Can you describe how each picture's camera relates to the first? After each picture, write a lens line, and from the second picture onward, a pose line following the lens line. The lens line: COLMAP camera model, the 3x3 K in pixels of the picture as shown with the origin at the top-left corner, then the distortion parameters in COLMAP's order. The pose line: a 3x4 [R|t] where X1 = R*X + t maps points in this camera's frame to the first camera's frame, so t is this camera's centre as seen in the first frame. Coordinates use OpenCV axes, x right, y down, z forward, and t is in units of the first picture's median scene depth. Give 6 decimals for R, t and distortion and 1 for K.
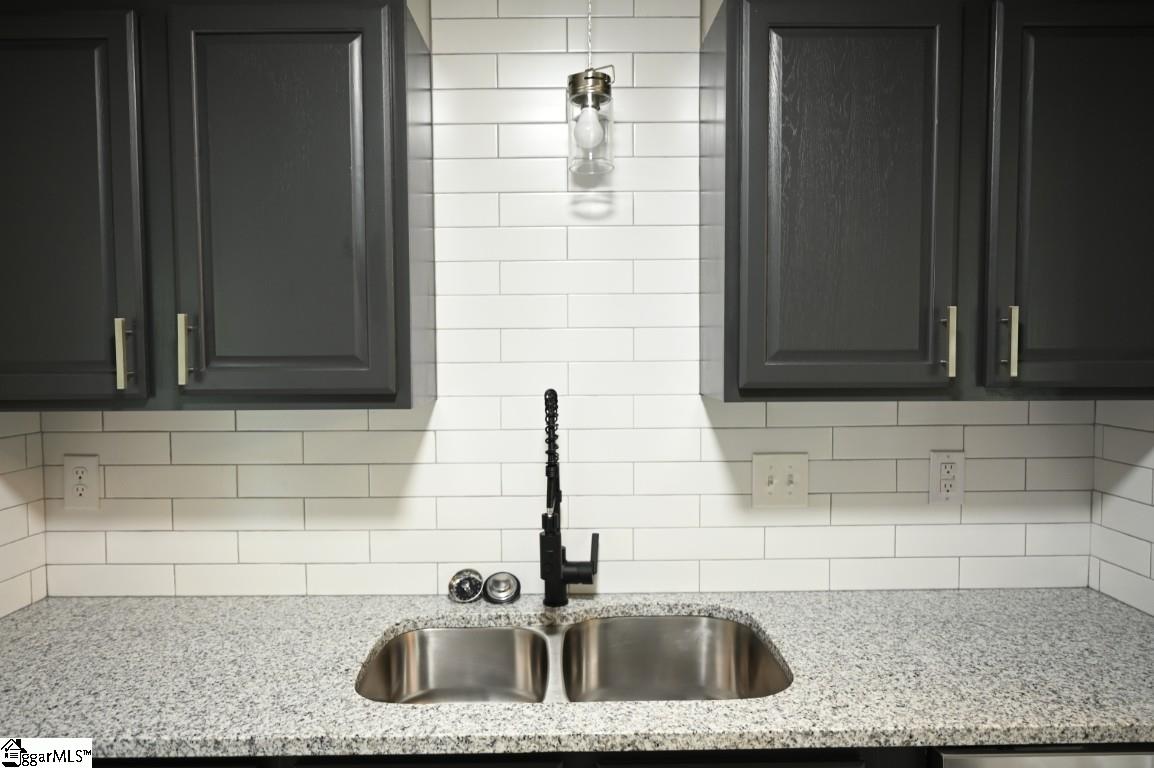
lens RADIAL K [[774.2, 0, 578.1], [0, 774.2, 383.8], [0, 0, 1]] dist [-0.000977, 0.003494]
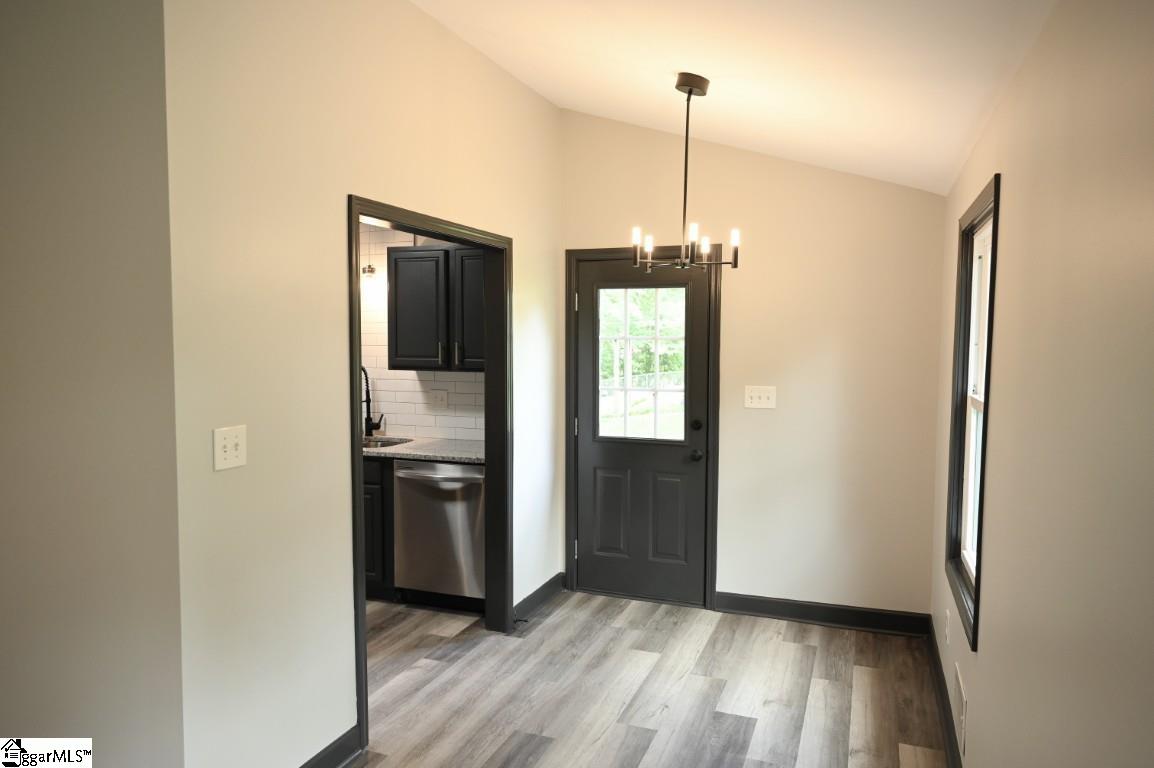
lens RADIAL K [[774.2, 0, 579.5], [0, 774.2, 383.2], [0, 0, 1]] dist [-0.000977, 0.003494]
pose [[0.934716, 0.032274, -0.353926, 1.988645], [-0.025744, 0.999401, 0.023143, -0.016859], [0.354461, -0.012520, 0.934987, -1.696651]]
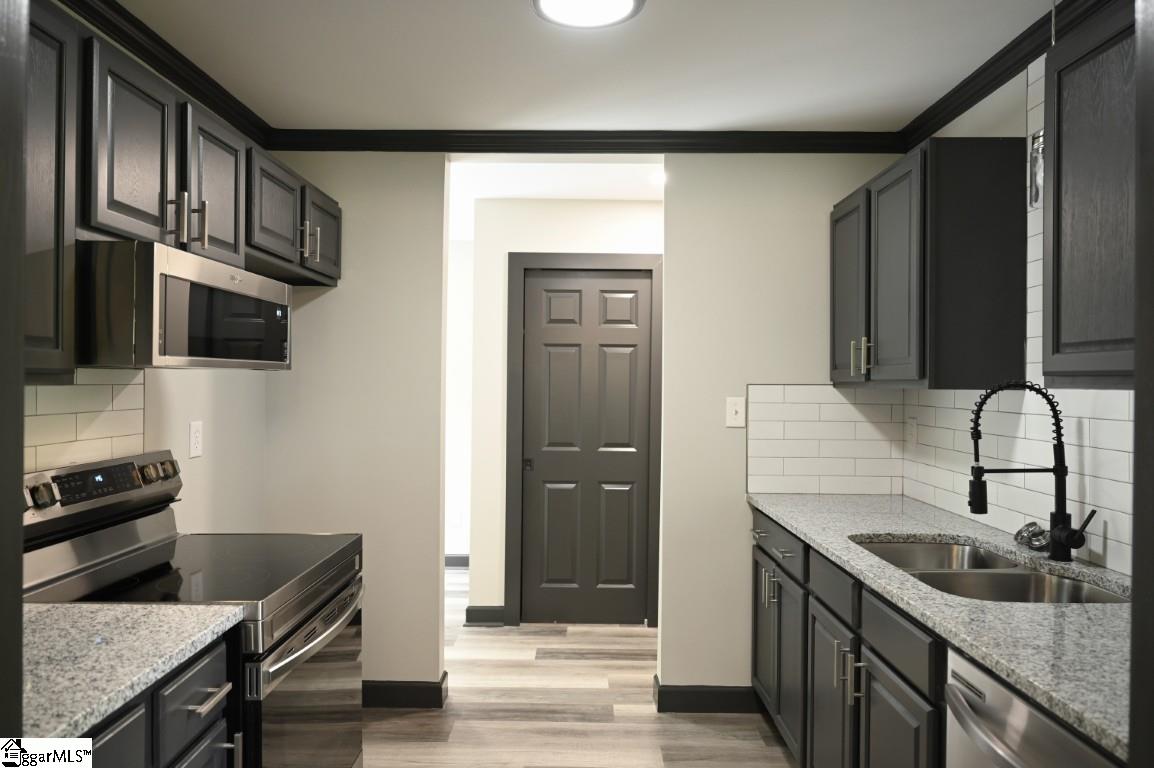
lens RADIAL K [[774.2, 0, 582.7], [0, 774.2, 382.6], [0, 0, 1]] dist [-0.000977, 0.003494]
pose [[-0.000938, 0.008298, -0.999965, 1.293939], [-0.051194, 0.998654, 0.008336, 0.039068], [0.998688, 0.051200, -0.000512, 0.264766]]
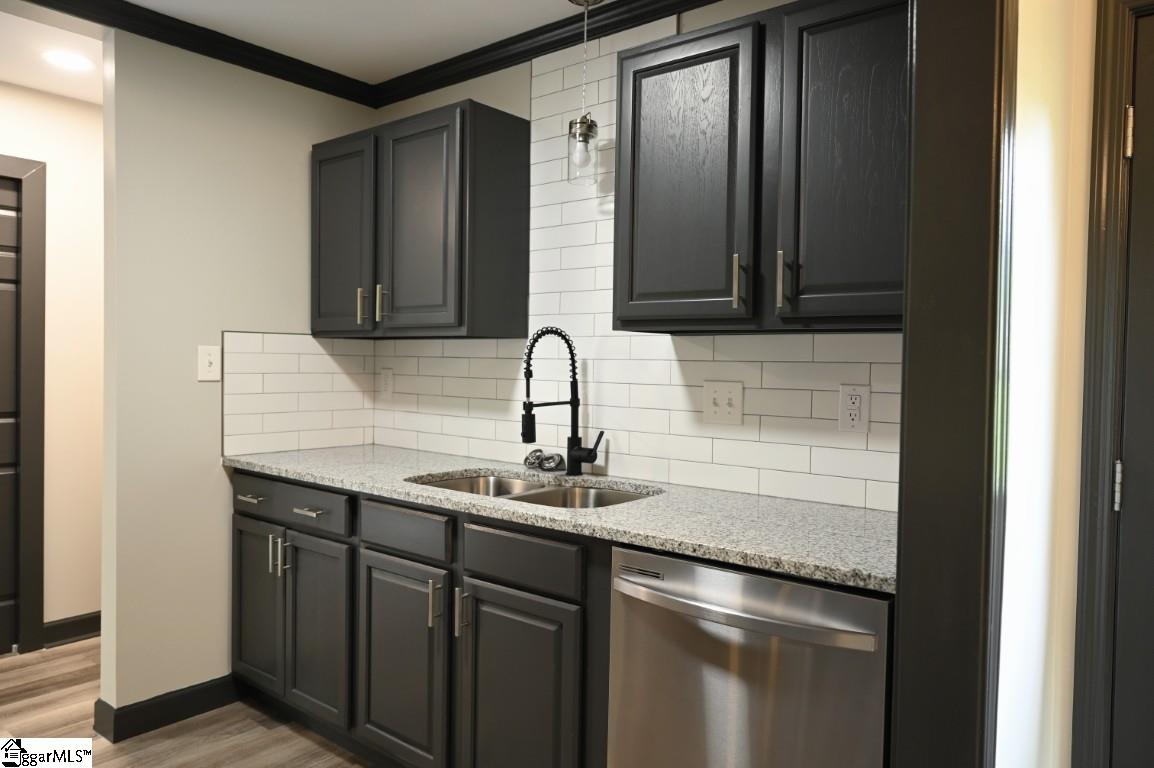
lens RADIAL K [[774.2, 0, 579.3], [0, 774.2, 379.1], [0, 0, 1]] dist [-0.000977, 0.003494]
pose [[0.775669, 0.035012, -0.630168, 0.996212], [-0.050382, 0.998709, -0.006527, 0.119829], [0.629126, 0.036812, 0.776431, -0.168239]]
